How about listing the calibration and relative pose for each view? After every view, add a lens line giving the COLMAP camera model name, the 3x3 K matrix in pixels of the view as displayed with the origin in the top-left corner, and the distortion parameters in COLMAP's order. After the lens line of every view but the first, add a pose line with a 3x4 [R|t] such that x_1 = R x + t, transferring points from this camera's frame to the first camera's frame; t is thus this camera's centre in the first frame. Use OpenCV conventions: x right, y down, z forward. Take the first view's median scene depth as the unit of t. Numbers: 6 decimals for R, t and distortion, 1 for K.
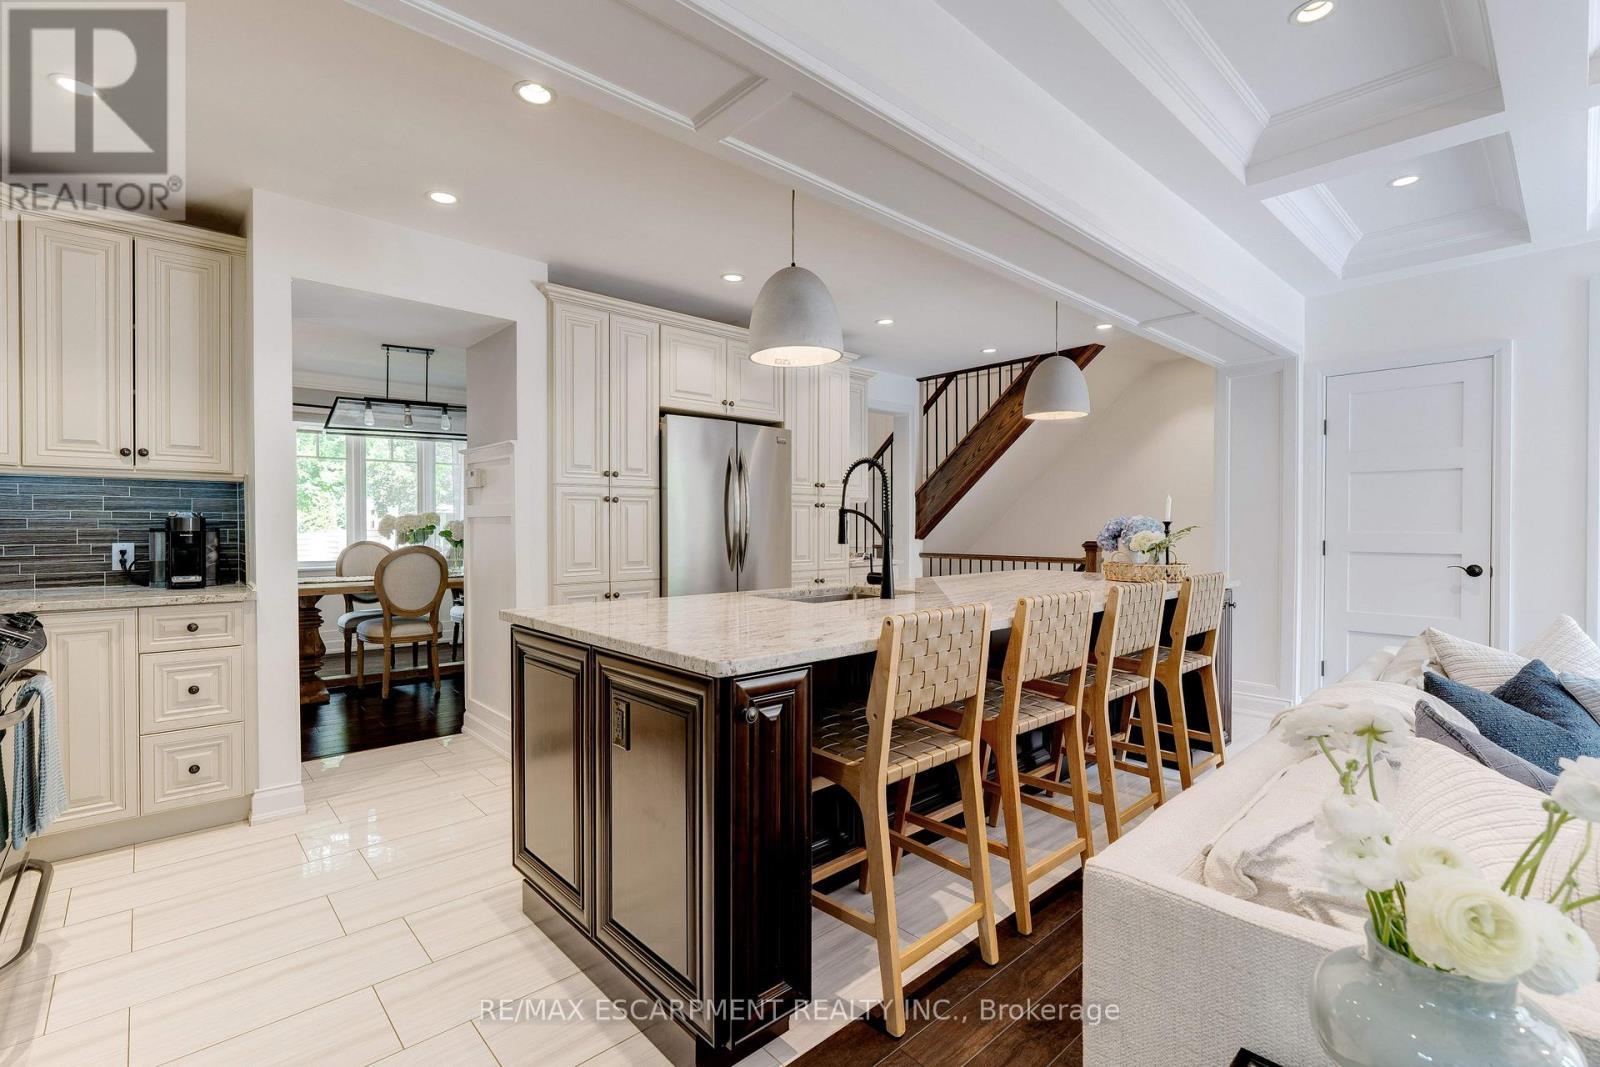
lens RADIAL K [[722.7, 0, 795.5], [0, 722.7, 528.9], [0, 0, 1]] dist [-0.001127, -0.000191]
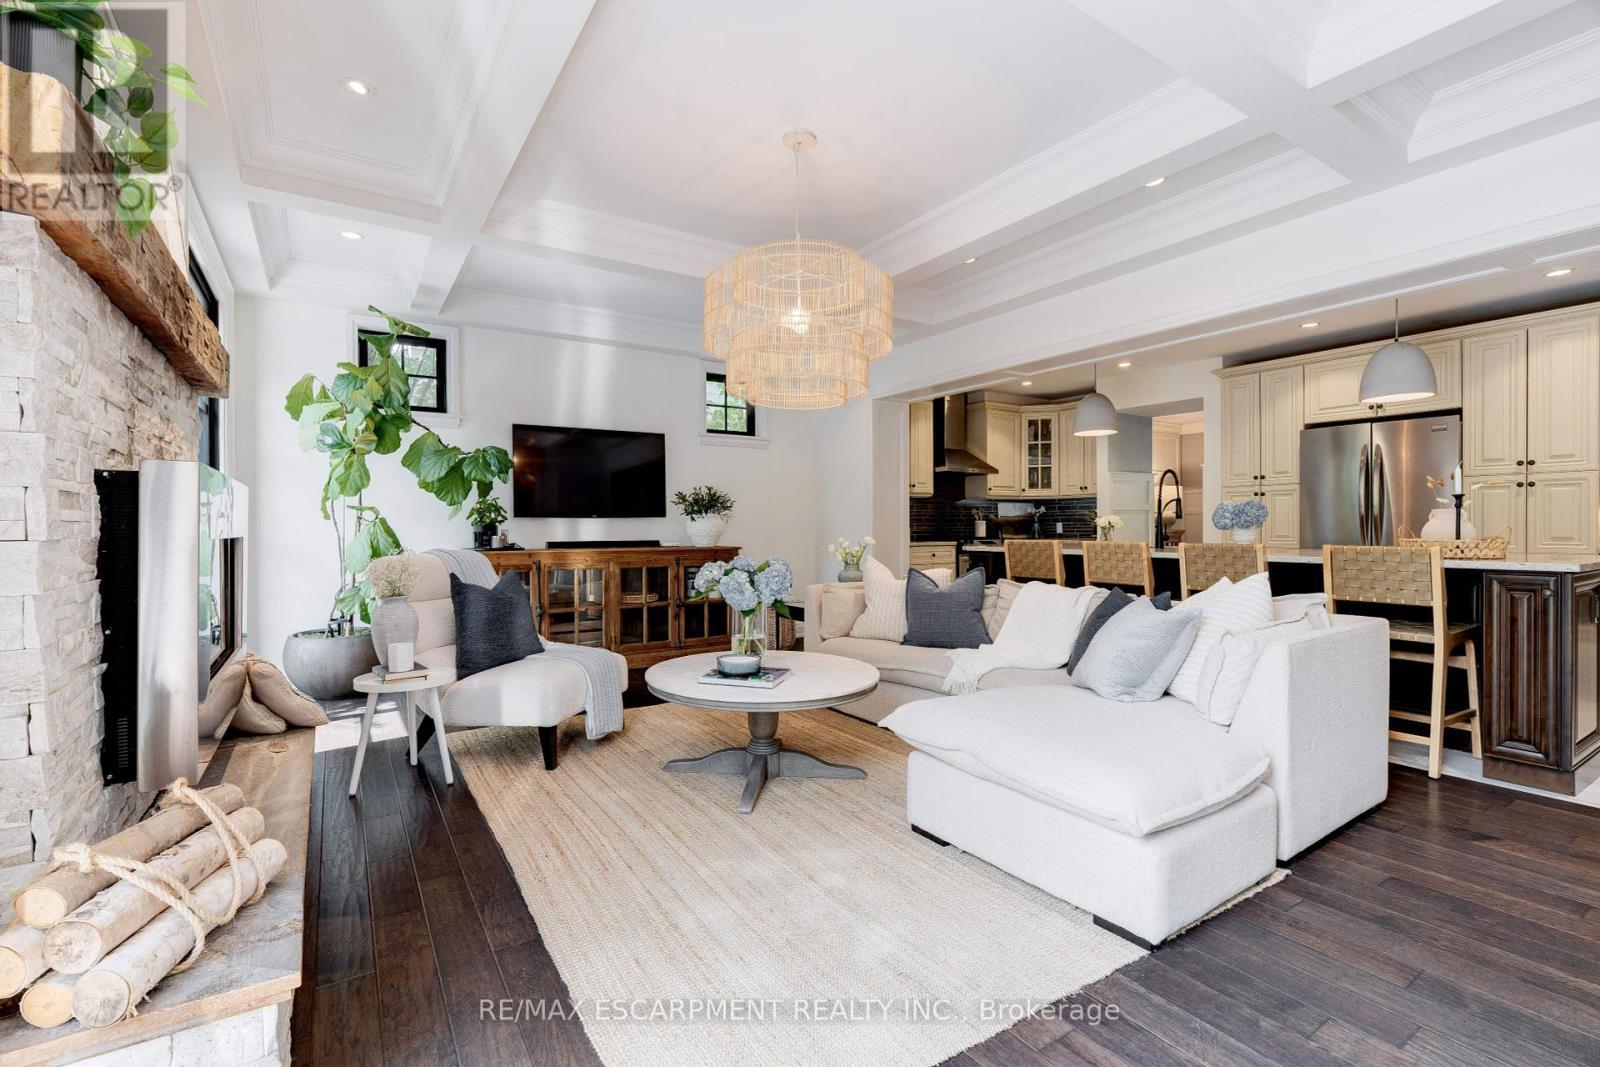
lens RADIAL K [[722.7, 0, 795.5], [0, 722.7, 528.9], [0, 0, 1]] dist [-0.001127, -0.000191]
pose [[-0.175162, 0.003343, -0.984534, 1.588865], [-0.000539, 0.999994, 0.003492, 0.031072], [0.984539, 0.001142, -0.175160, 0.334229]]
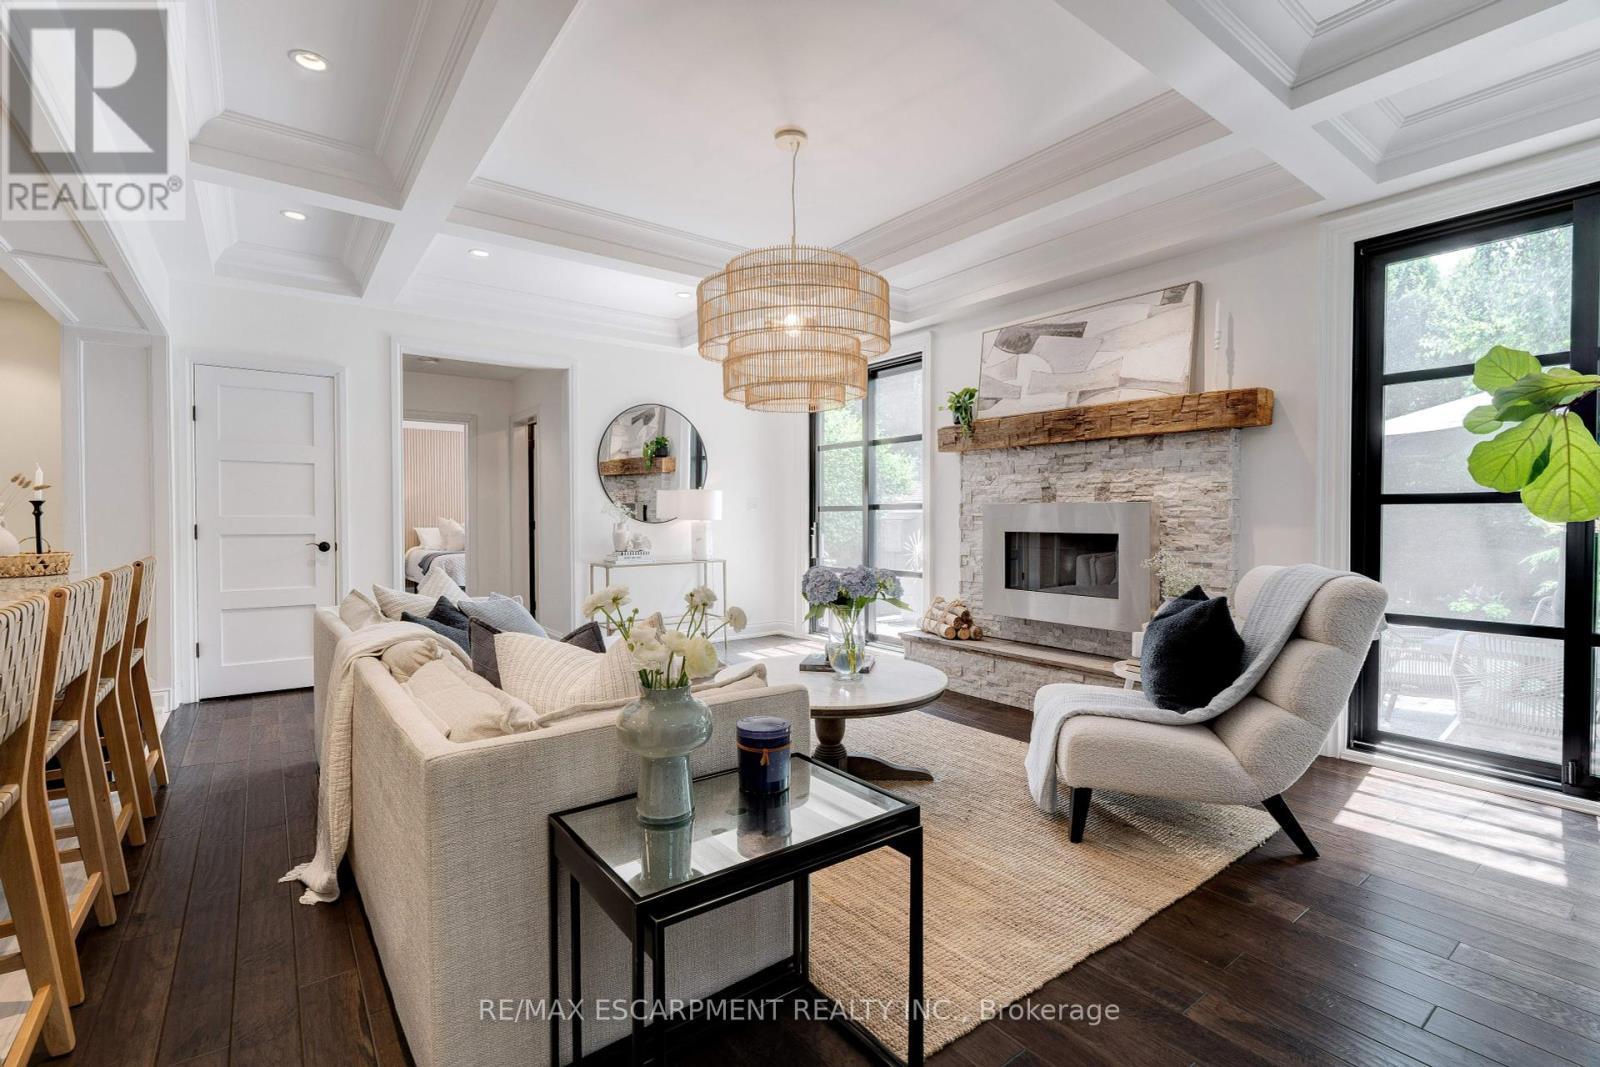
lens RADIAL K [[722.7, 0, 795.5], [0, 722.7, 528.9], [0, 0, 1]] dist [-0.001127, -0.000191]
pose [[0.101424, -0.013098, 0.994757, -0.216746], [-0.000425, 0.999913, 0.013209, 0.009982], [-0.994843, -0.001762, 0.101409, 0.061527]]
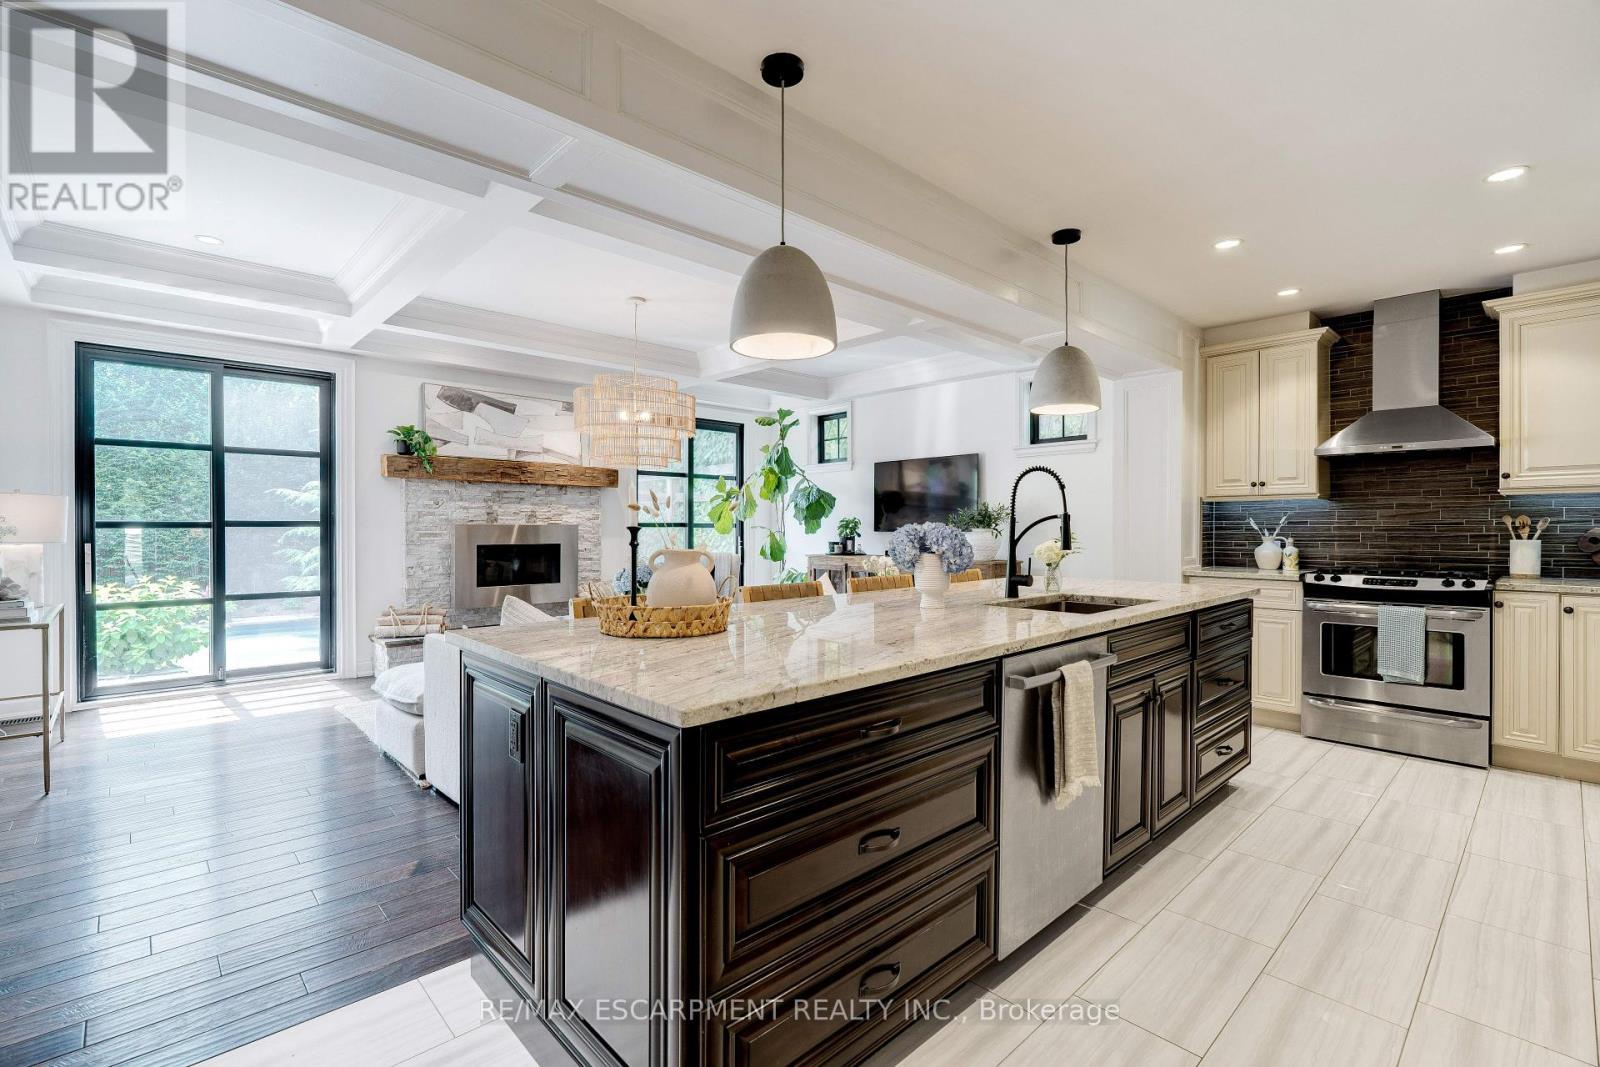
lens RADIAL K [[722.7, 0, 795.5], [0, 722.7, 528.9], [0, 0, 1]] dist [-0.001127, -0.000191]
pose [[-0.999894, 0.002960, -0.014244, 0.393989], [0.002914, 0.999991, 0.003229, -0.011179], [0.014253, 0.003187, -0.999893, 1.626244]]
